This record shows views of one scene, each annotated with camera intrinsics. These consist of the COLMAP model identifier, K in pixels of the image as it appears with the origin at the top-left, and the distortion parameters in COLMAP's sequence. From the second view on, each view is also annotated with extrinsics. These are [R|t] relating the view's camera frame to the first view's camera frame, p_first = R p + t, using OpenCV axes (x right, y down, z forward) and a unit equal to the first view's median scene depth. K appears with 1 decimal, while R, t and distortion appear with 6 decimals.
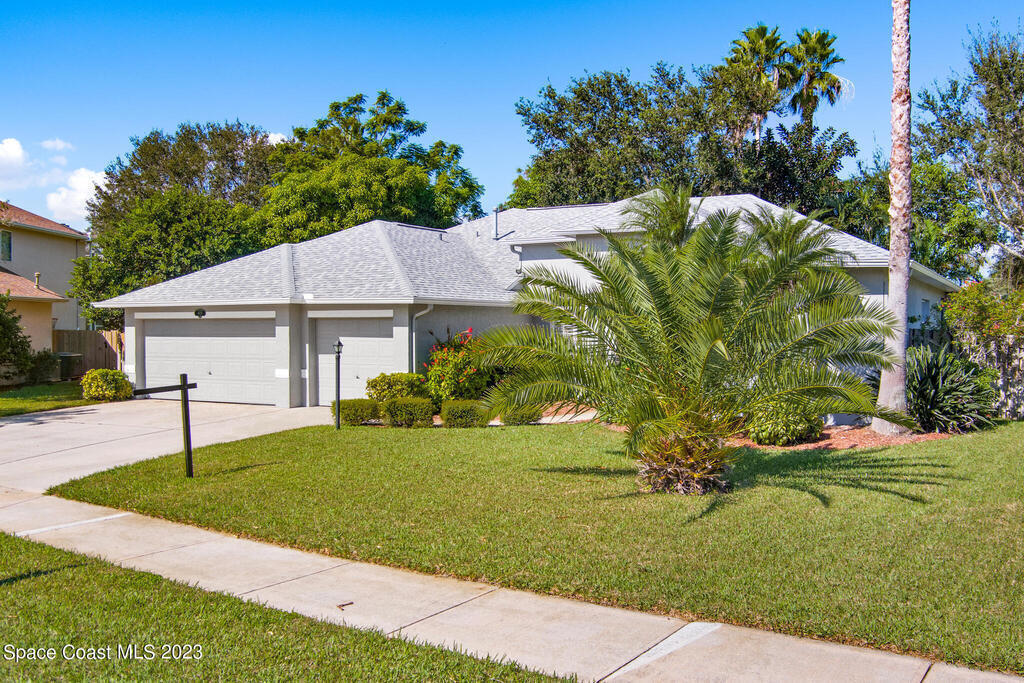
lens RADIAL K [[936.7, 0, 512.0], [0, 936.7, 341.5], [0, 0, 1]] dist [-0.053009, 0.002572]
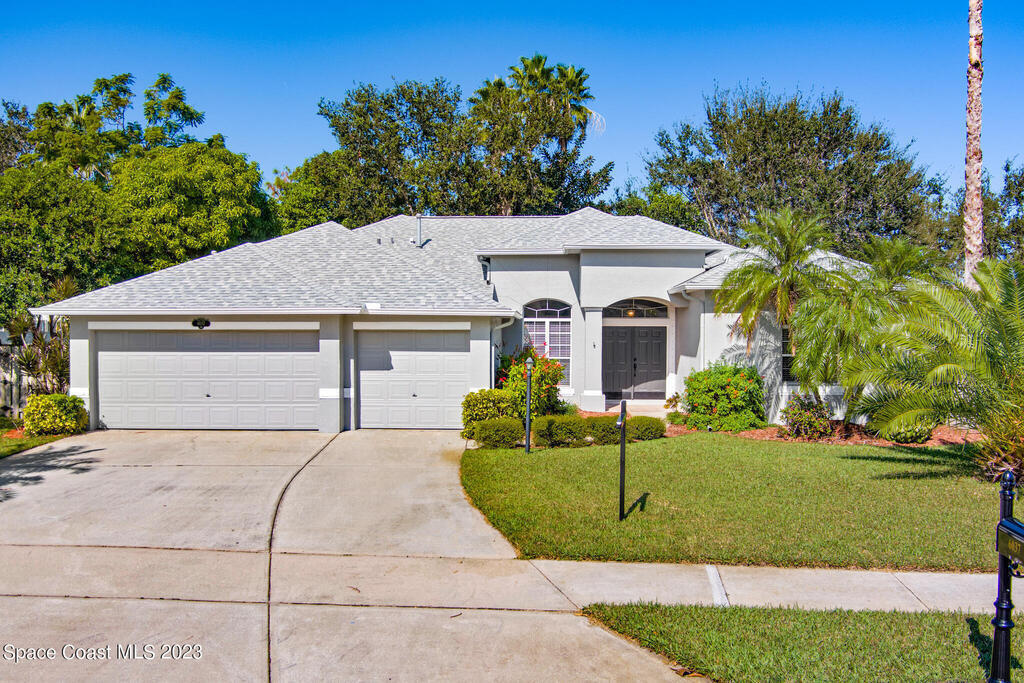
lens RADIAL K [[896.0, 0, 512.0], [0, 896.0, 341.5], [0, 0, 1]] dist [-0.058904, 0.000375]
pose [[0.886098, -0.003206, 0.463486, -0.436066], [0.004773, 0.999986, -0.002208, -0.010552], [-0.463472, 0.004169, 0.886102, 0.159368]]
